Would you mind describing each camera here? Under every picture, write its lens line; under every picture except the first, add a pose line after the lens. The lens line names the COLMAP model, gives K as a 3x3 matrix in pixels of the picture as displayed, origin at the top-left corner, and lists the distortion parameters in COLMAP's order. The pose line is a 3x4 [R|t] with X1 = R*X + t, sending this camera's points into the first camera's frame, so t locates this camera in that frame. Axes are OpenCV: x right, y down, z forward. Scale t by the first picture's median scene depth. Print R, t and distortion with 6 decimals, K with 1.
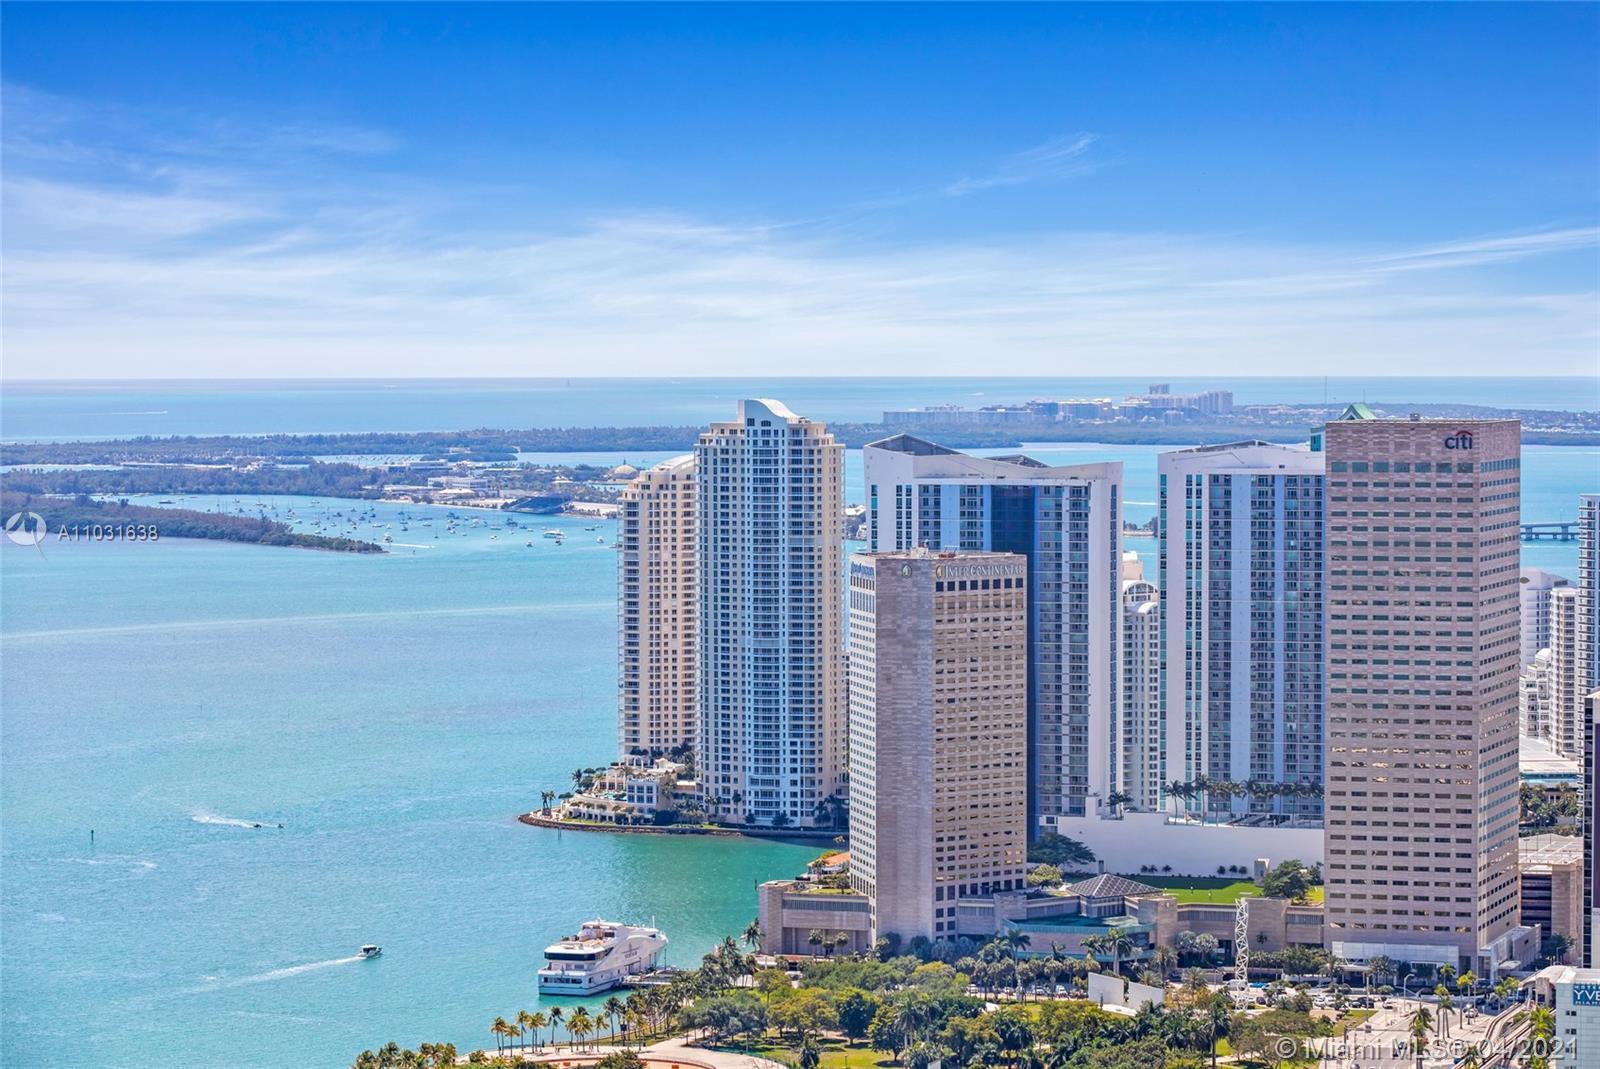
lens RADIAL K [[6811.2, 0, 799.9], [0, 6811.2, 534.3], [0, 0, 1]] dist [-0.713746, -0.140667]
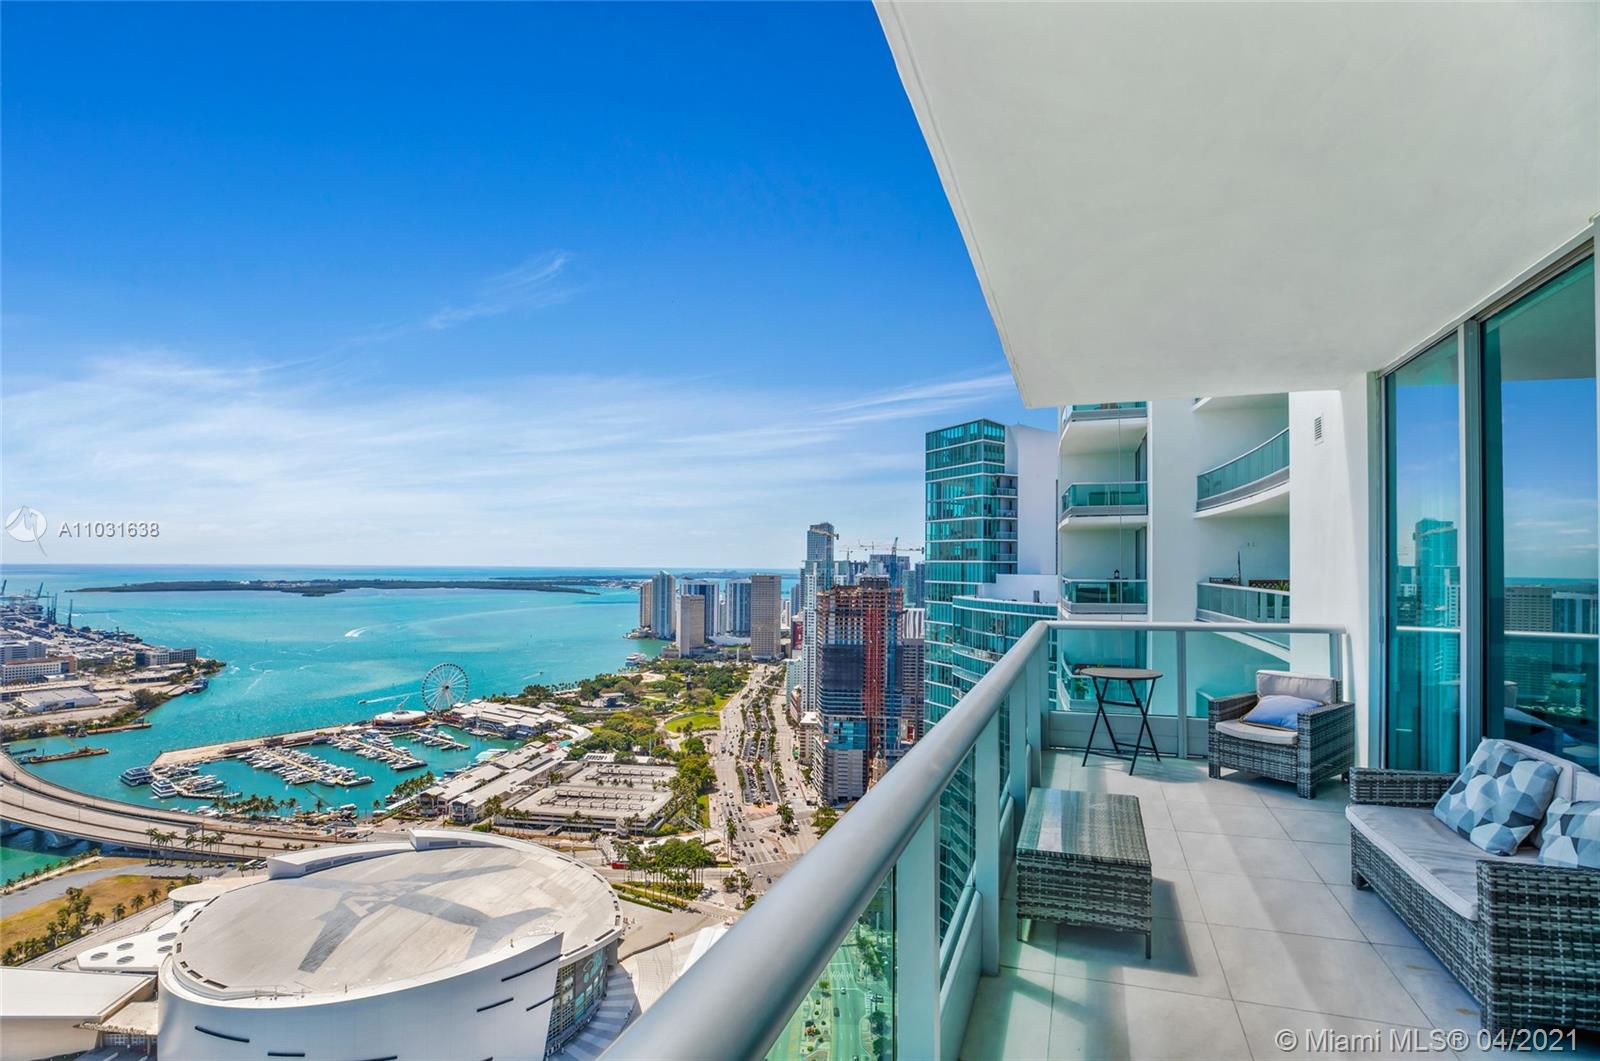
lens RADIAL K [[755.5, 0, 811.9], [0, 755.5, 559.1], [0, 0, 1]] dist [-0.042517, 0.015314]
pose [[0.987228, 0.012705, 0.158807, 0.019754], [-0.006505, 0.999198, -0.039501, -0.003775], [-0.159182, 0.037964, 0.986519, 0.276892]]
